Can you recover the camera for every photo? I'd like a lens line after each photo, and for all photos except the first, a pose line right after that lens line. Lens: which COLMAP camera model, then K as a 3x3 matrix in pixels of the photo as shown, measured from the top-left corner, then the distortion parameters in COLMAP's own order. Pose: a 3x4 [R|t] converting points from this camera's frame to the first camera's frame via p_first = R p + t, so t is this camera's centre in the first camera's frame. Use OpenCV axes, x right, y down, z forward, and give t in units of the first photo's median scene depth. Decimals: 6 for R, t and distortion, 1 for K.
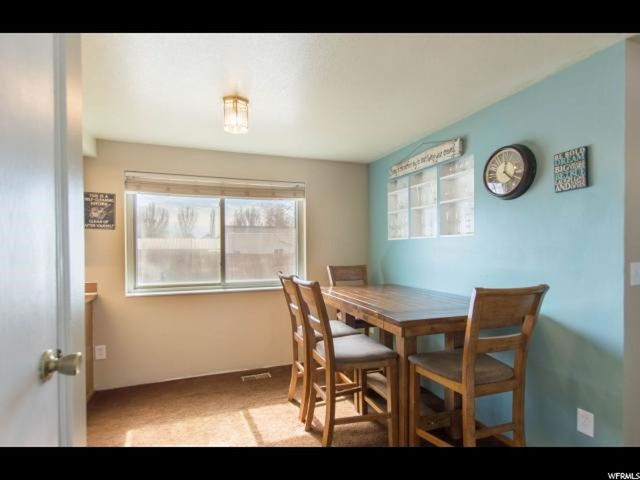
lens RADIAL K [[334.6, 0, 321.1], [0, 334.6, 251.9], [0, 0, 1]] dist [0.005018, 0.000477]
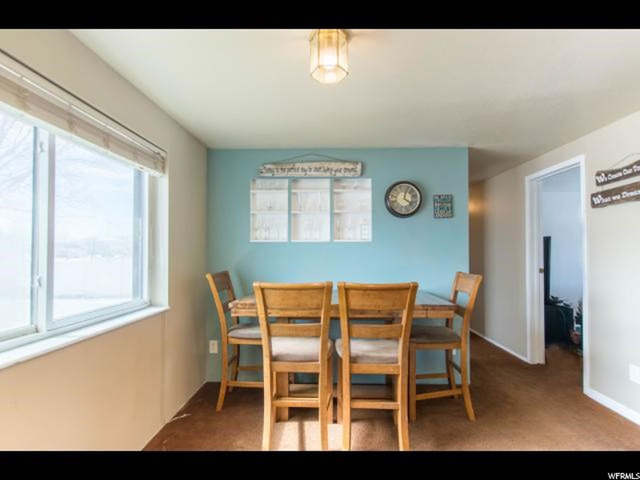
lens RADIAL K [[339.1, 0, 319.0], [0, 339.1, 237.0], [0, 0, 1]] dist [-0.000697, -0.000479]
pose [[0.374437, 0.048851, 0.925965, -0.735503], [0.008162, 0.998399, -0.055972, 0.004249], [-0.927216, 0.028516, 0.373439, 0.628752]]
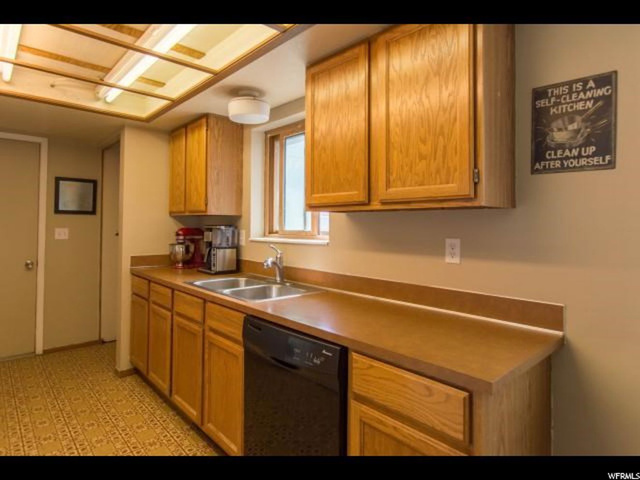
lens RADIAL K [[372.0, 0, 300.7], [0, 372.0, 216.5], [0, 0, 1]] dist [0.003500, 0.001096]
pose [[0.349227, -0.009756, -0.936987, -0.397558], [-0.021742, 0.999592, -0.018511, -0.000256], [0.936786, 0.026836, 0.348872, 0.605467]]
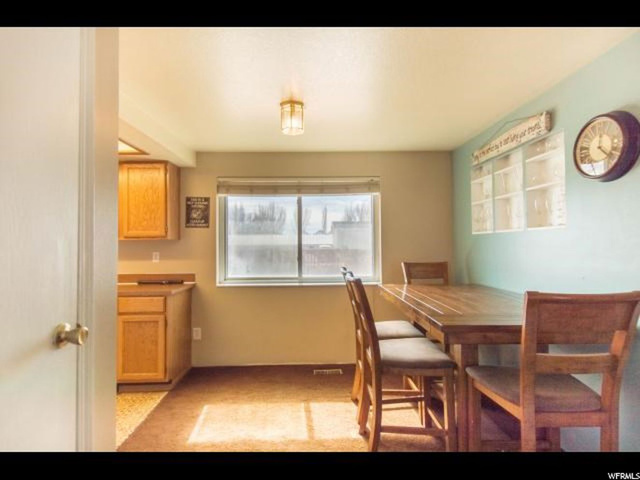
lens RADIAL K [[339.1, 0, 319.0], [0, 339.1, 237.0], [0, 0, 1]] dist [-0.000697, -0.000479]
pose [[0.944677, -0.009003, -0.327879, 0.141582], [-0.001027, 0.999537, -0.030403, -0.000405], [0.328001, 0.029058, 0.944231, 0.022592]]
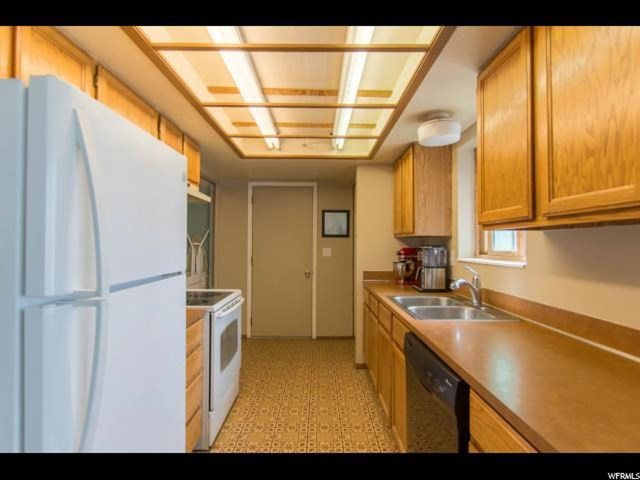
lens RADIAL K [[339.1, 0, 319.0], [0, 339.1, 237.0], [0, 0, 1]] dist [-0.000697, -0.000479]
pose [[-0.342875, -0.011314, -0.939313, -0.401065], [-0.011105, 0.999906, -0.007990, -0.003938], [0.939315, 0.007692, -0.342969, 0.802039]]
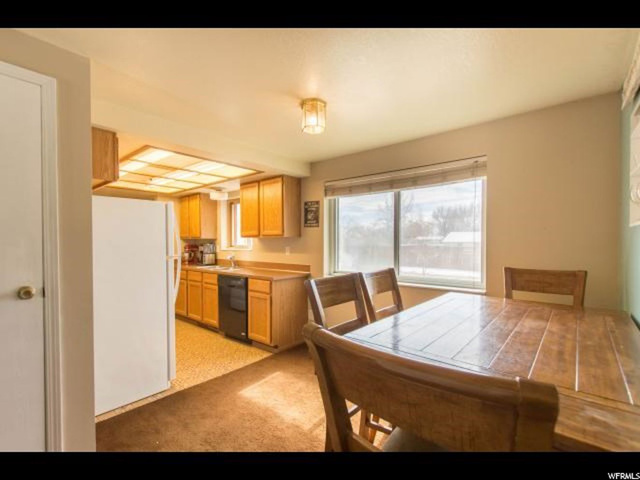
lens RADIAL K [[298.2, 0, 309.9], [0, 298.2, 248.6], [0, 0, 1]] dist [0.000679, 0.000145]
pose [[0.474265, 0.026118, -0.879995, 0.477874], [-0.013180, 0.999658, 0.022566, -0.007468], [0.880283, 0.000896, 0.474447, 0.443130]]
